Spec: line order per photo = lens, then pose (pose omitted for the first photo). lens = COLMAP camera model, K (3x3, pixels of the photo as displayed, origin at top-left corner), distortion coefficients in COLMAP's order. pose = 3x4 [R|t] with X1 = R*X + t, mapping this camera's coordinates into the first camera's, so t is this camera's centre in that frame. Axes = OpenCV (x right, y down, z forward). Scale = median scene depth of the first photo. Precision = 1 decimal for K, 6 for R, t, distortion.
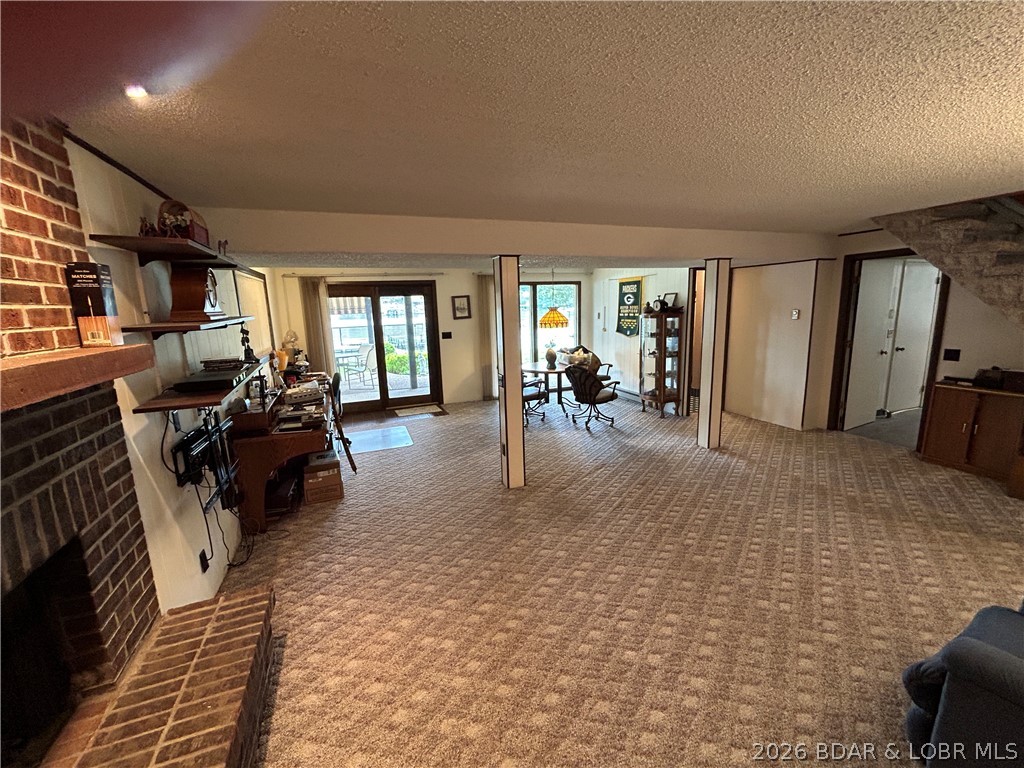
lens RADIAL K [[416.7, 0, 512.9], [0, 416.7, 382.4], [0, 0, 1]] dist [-0.001971, 0.000256]
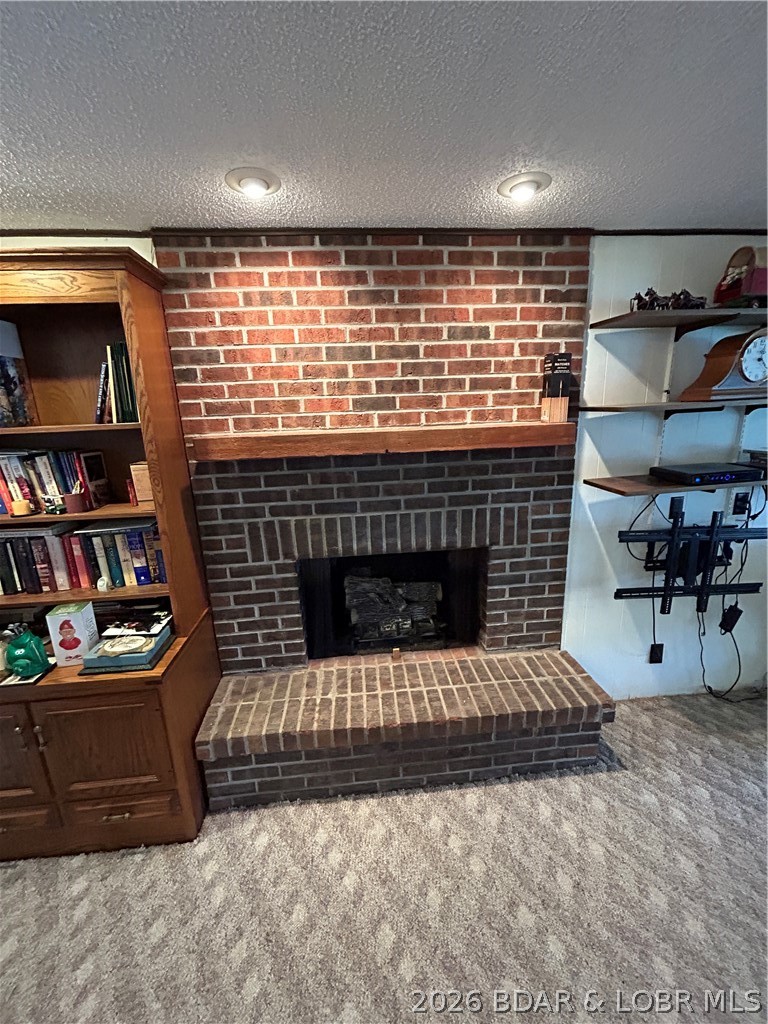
lens RADIAL K [[416.7, 0, 387.6], [0, 416.7, 512.1], [0, 0, 1]] dist [-0.001971, 0.000256]
pose [[-0.280299, 0.273092, -0.920246, 0.134307], [-0.132635, 0.938463, 0.318897, -0.060283], [0.950705, 0.211444, -0.226829, 0.316449]]
